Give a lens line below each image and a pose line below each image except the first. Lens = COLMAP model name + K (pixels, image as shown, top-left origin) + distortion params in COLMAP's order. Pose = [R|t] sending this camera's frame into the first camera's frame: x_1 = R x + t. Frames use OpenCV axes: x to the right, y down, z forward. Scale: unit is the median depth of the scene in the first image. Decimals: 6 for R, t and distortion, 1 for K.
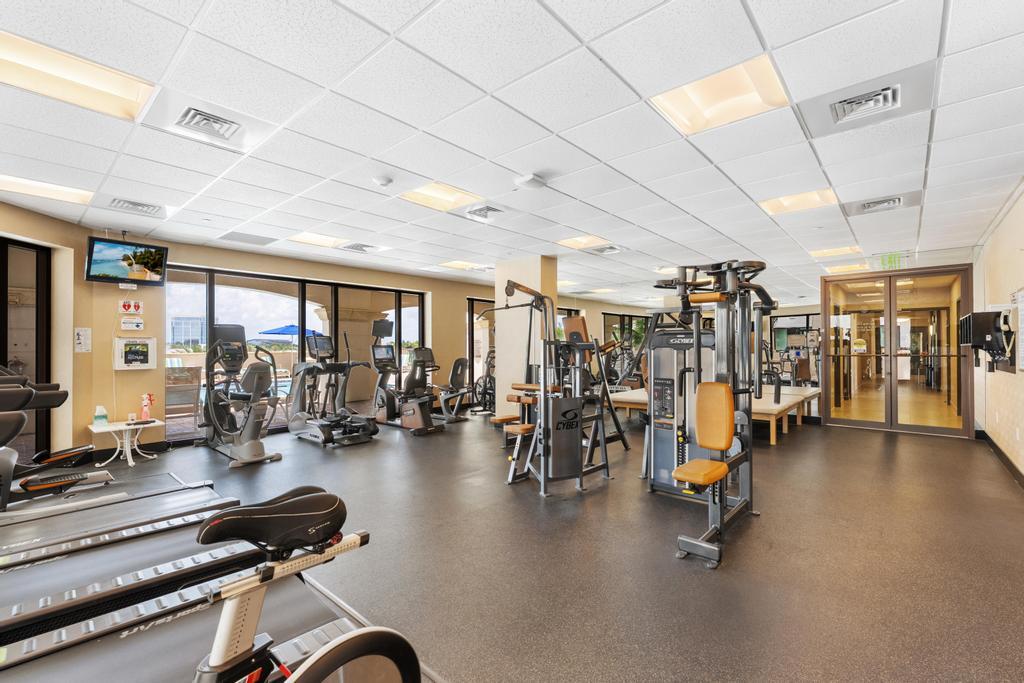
lens RADIAL K [[455.1, 0, 516.1], [0, 455.1, 344.2], [0, 0, 1]] dist [-0.003623, -0.000506]
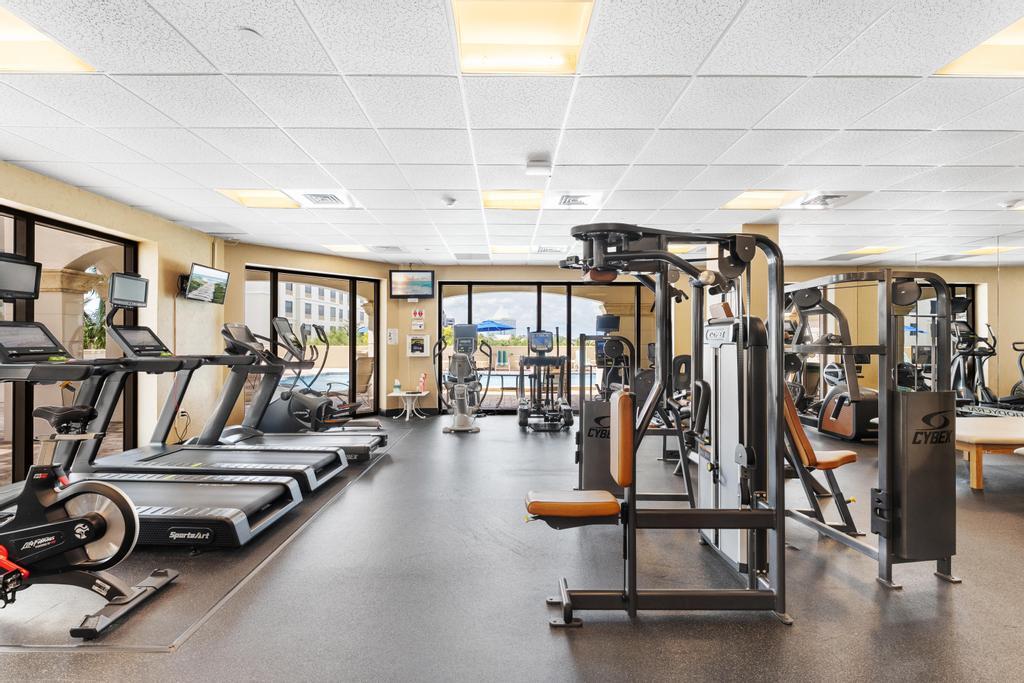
lens RADIAL K [[473.9, 0, 510.7], [0, 473.9, 339.6], [0, 0, 1]] dist [0.004526, 0.000277]
pose [[0.662773, 0.000177, -0.748820, 0.509305], [0.000322, 1.000000, 0.000522, 0.000213], [0.748820, -0.000587, 0.662773, 0.210778]]
